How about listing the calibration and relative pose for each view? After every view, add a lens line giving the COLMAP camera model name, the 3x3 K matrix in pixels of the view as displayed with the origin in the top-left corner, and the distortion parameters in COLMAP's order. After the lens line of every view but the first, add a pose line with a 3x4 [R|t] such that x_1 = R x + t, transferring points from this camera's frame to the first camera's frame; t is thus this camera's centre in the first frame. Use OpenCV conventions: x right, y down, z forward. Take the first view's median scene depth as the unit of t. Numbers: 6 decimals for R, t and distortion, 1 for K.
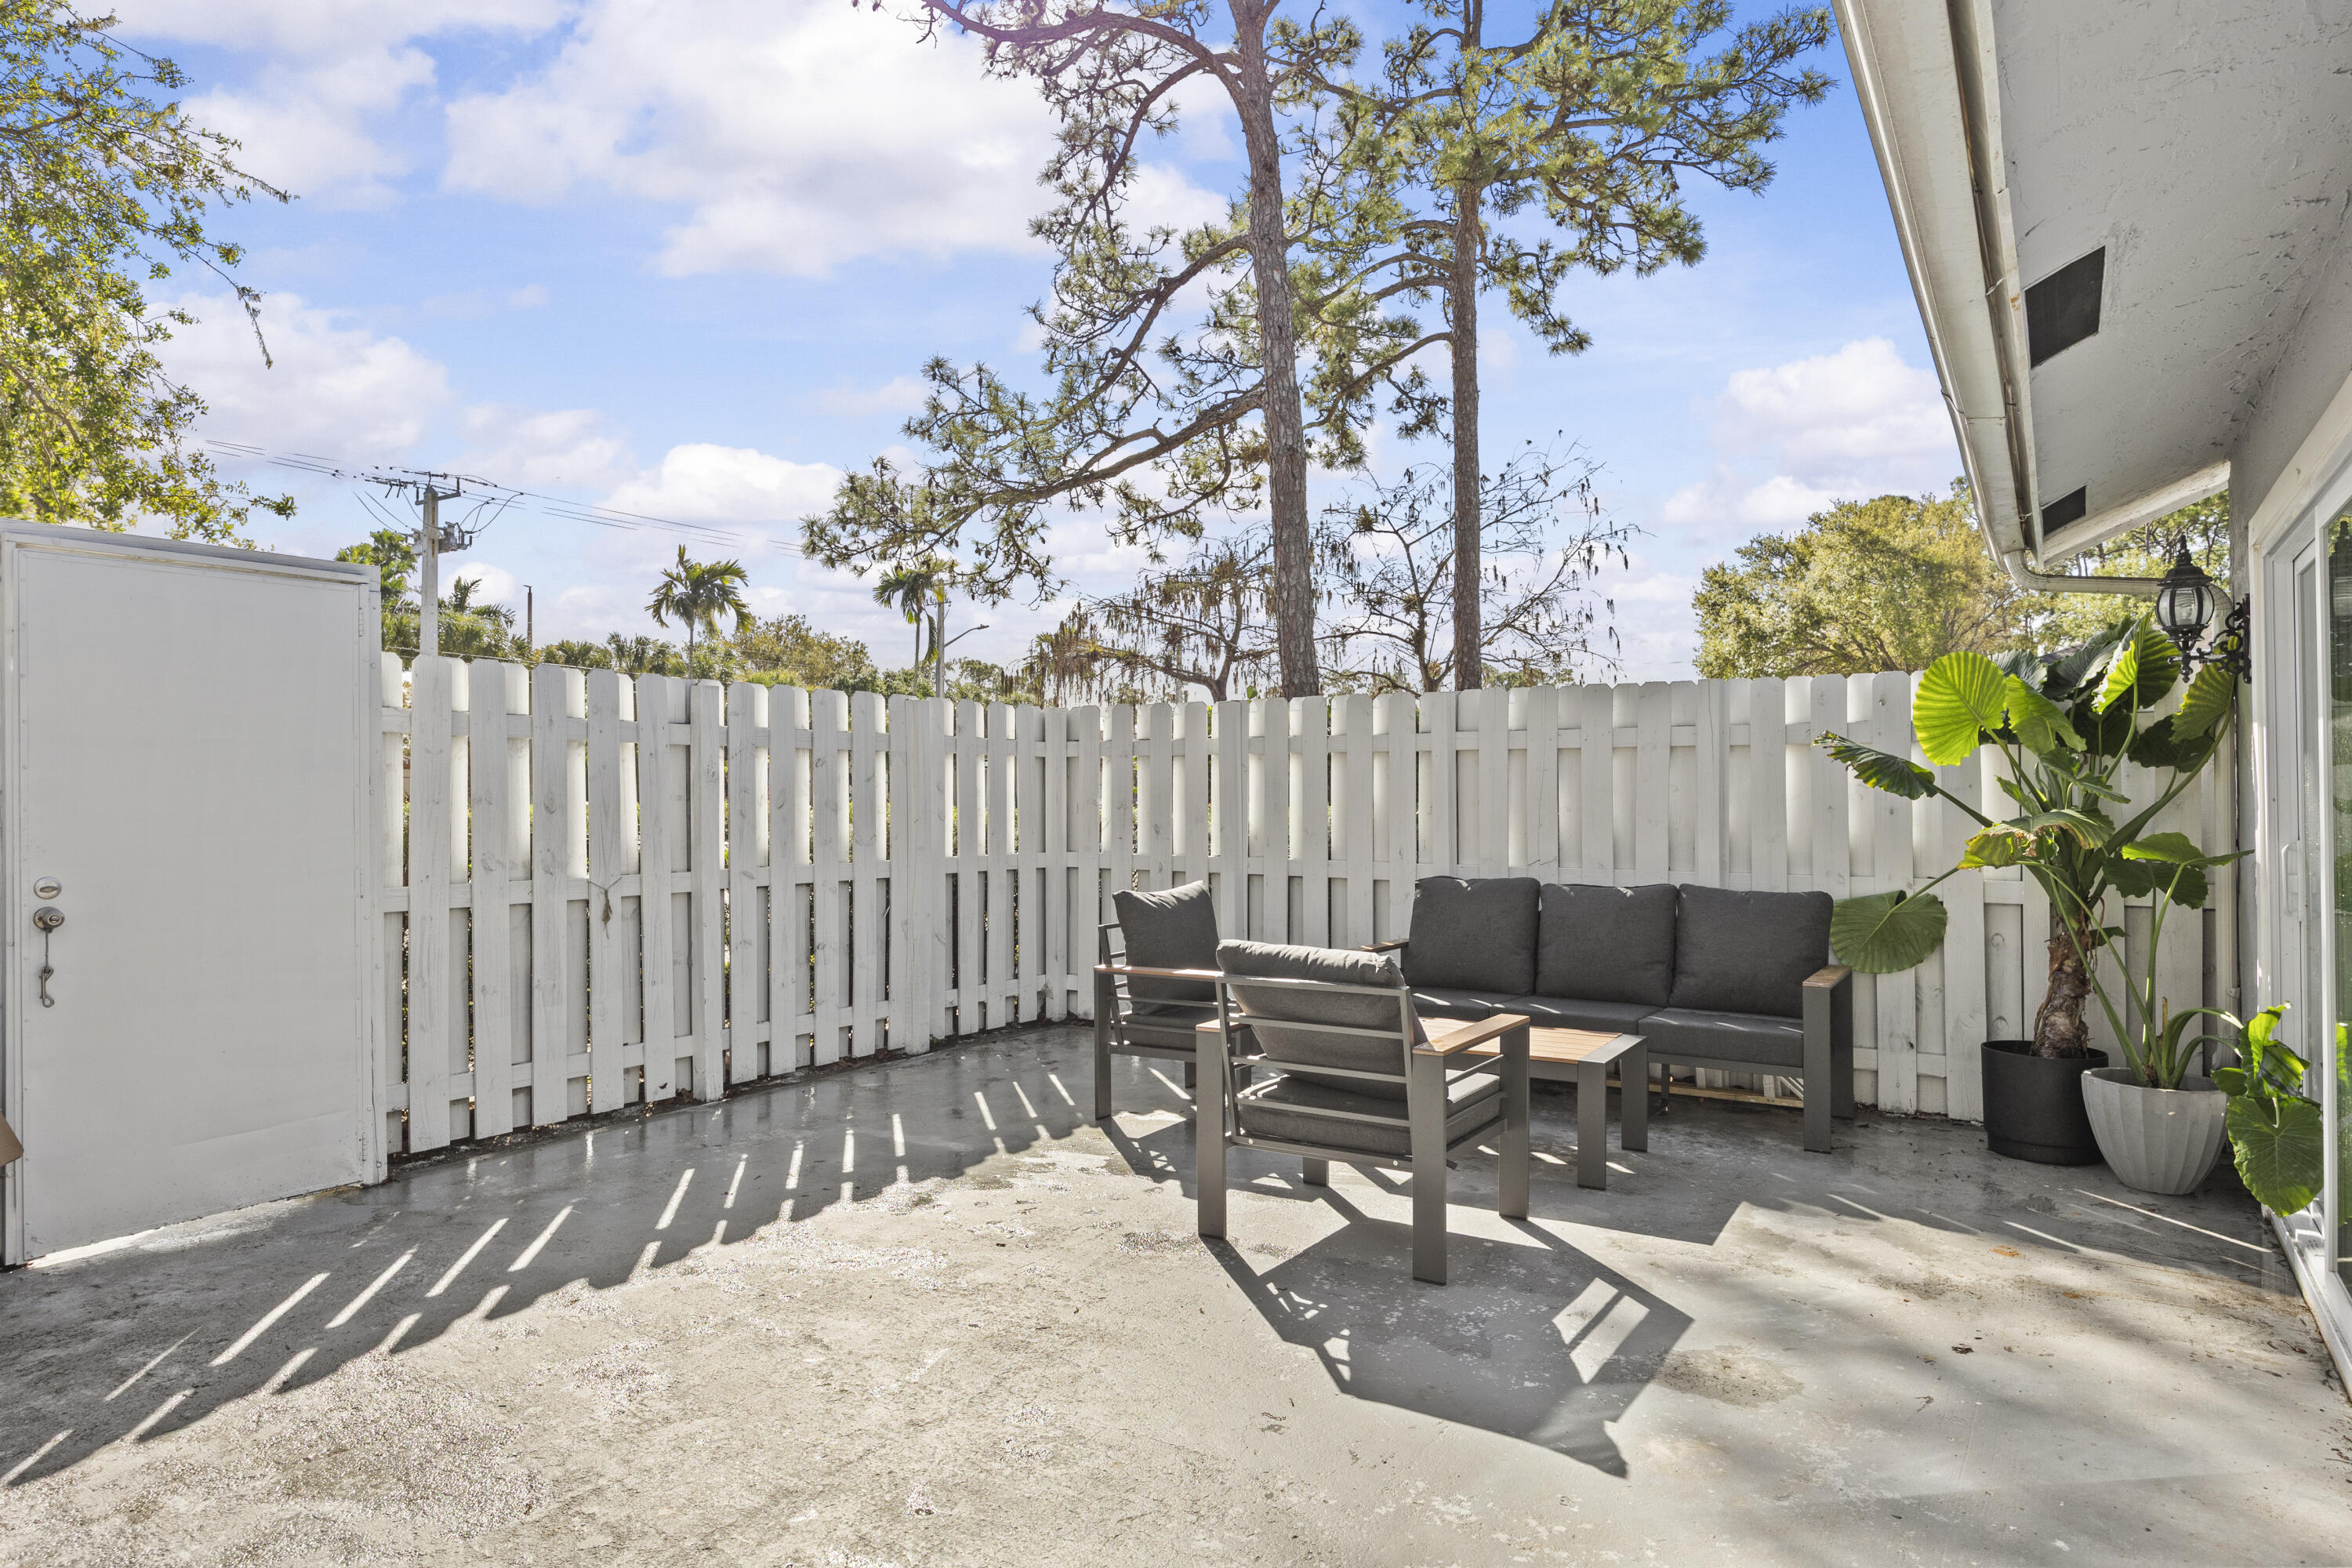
lens RADIAL K [[1350.1, 0, 1170.0], [0, 1350.1, 787.4], [0, 0, 1]] dist [-0.023616, -0.000085]
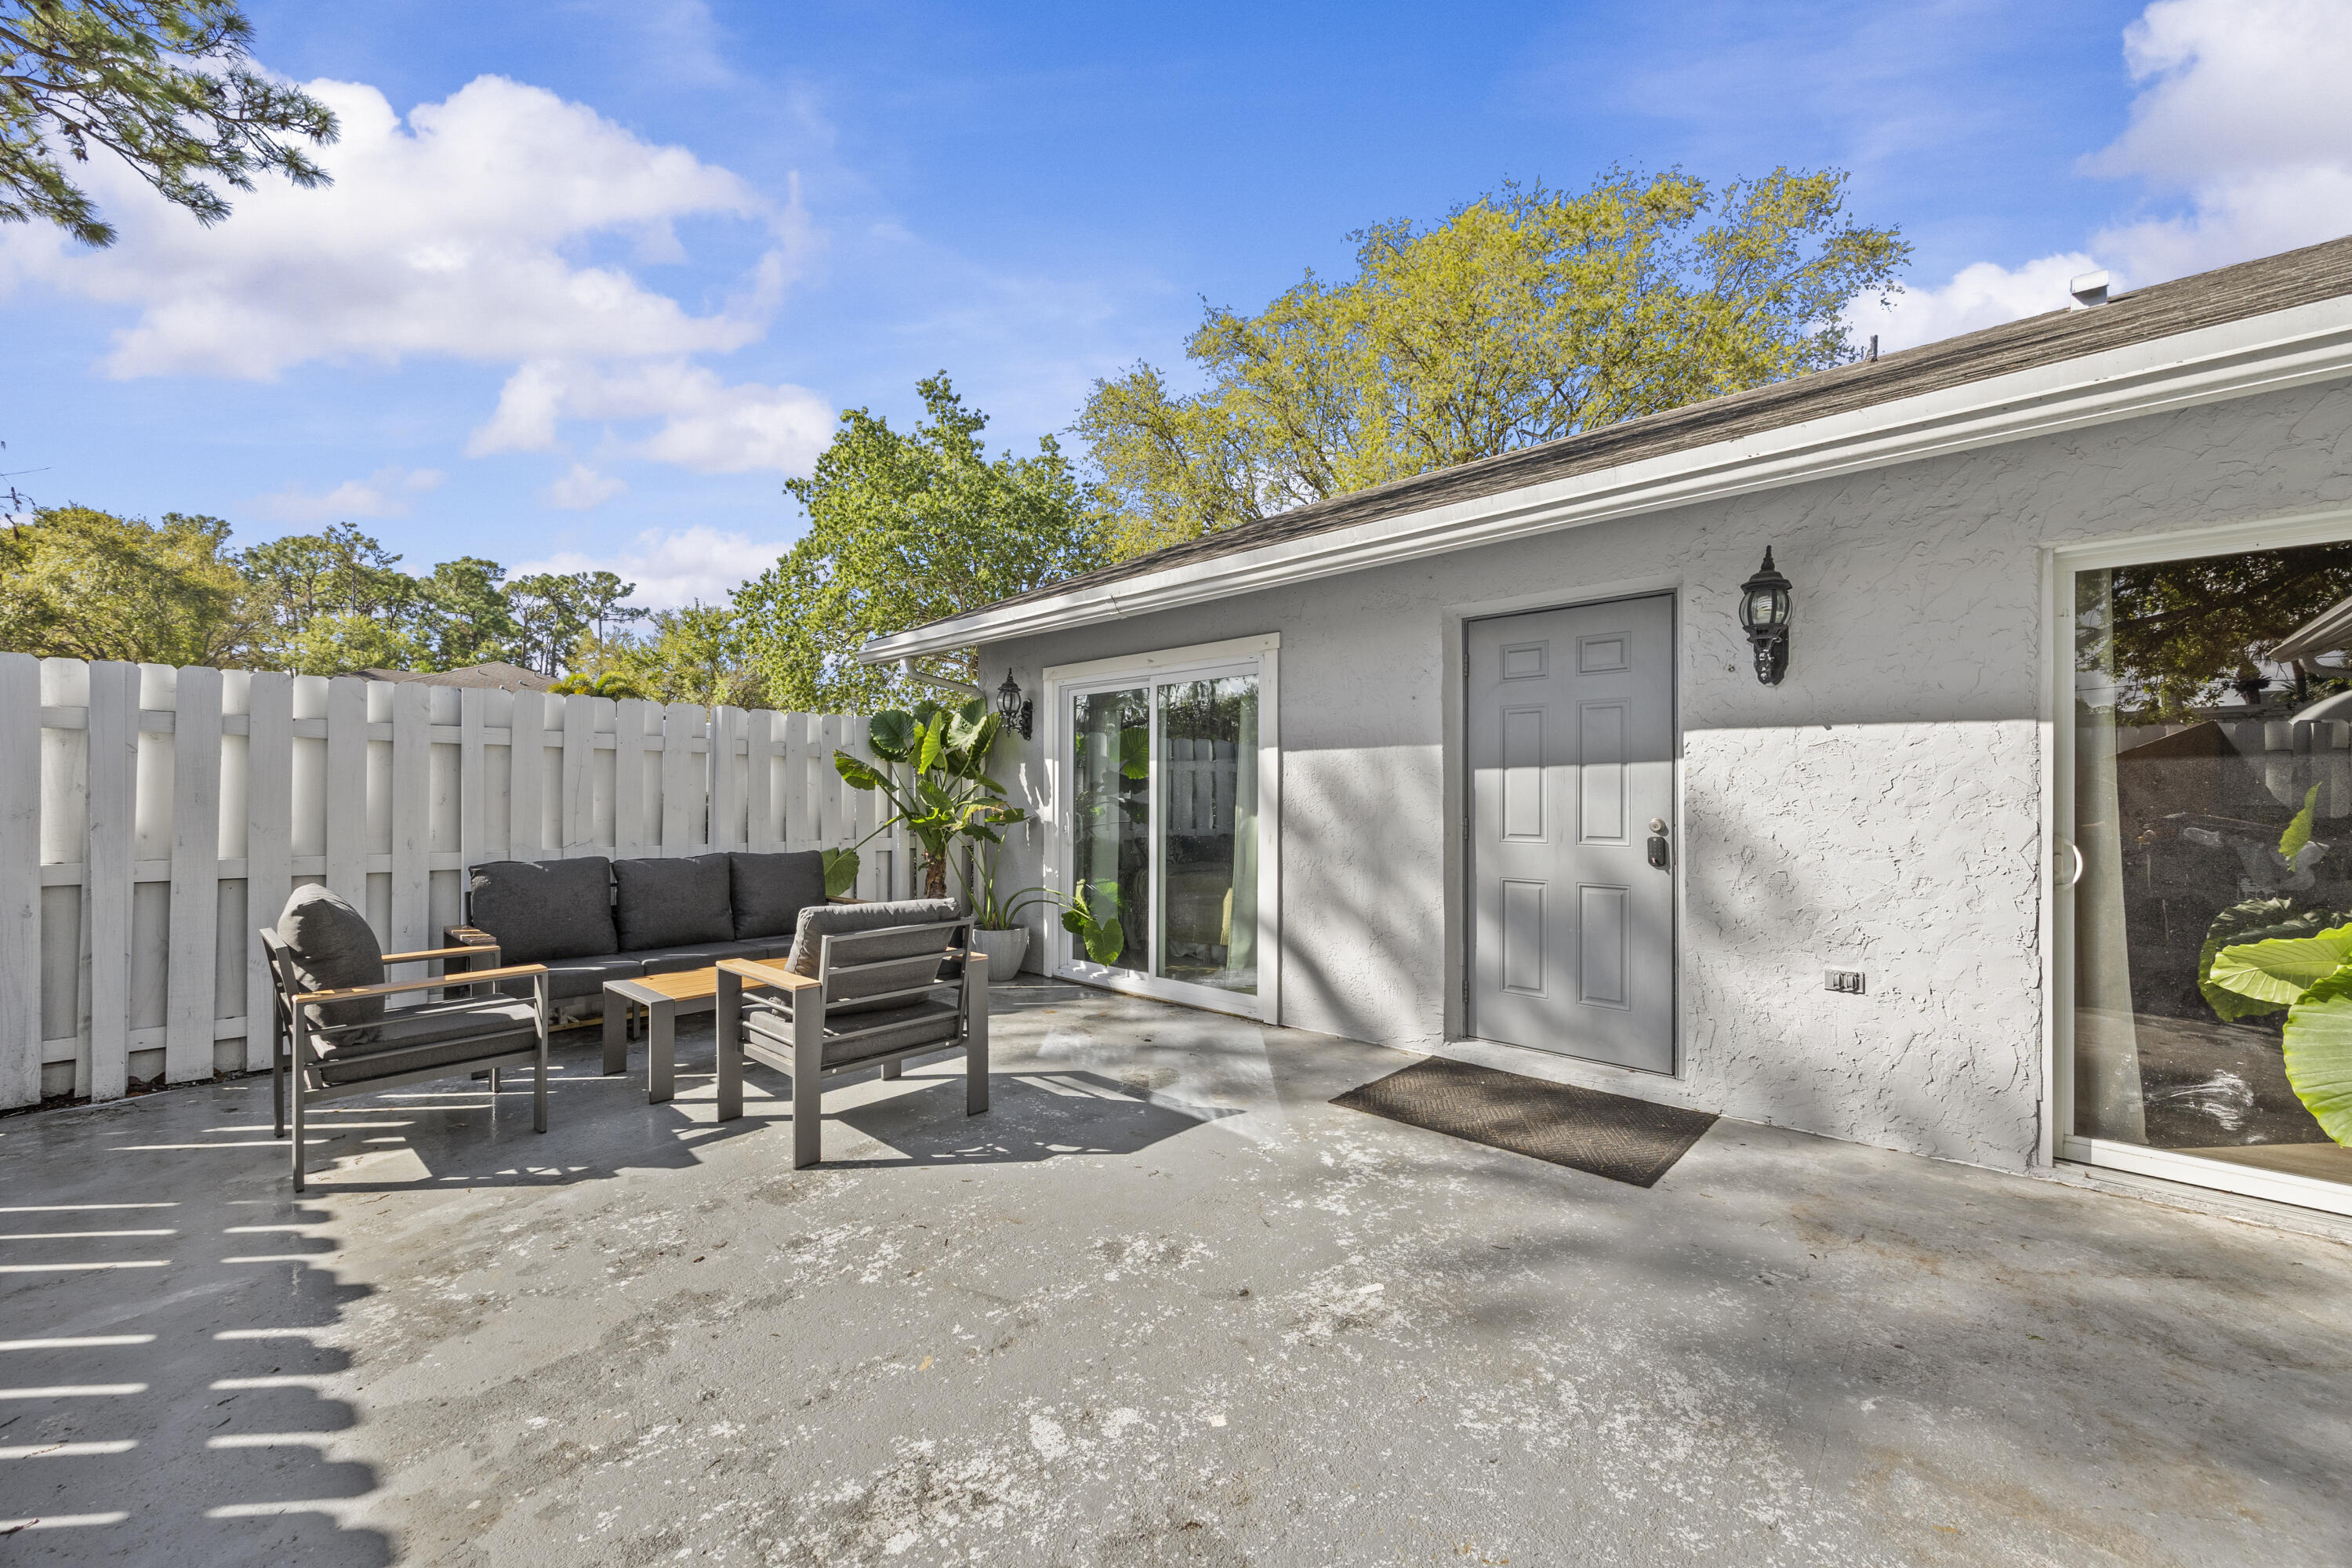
lens RADIAL K [[917.0, 0, 1169.9], [0, 917.0, 791.8], [0, 0, 1]] dist [-0.002052, 0.000436]
pose [[0.140740, 0.008761, 0.990008, -0.559534], [-0.013024, 0.999891, -0.006997, 0.009689], [-0.989961, -0.011909, 0.140839, 0.457019]]
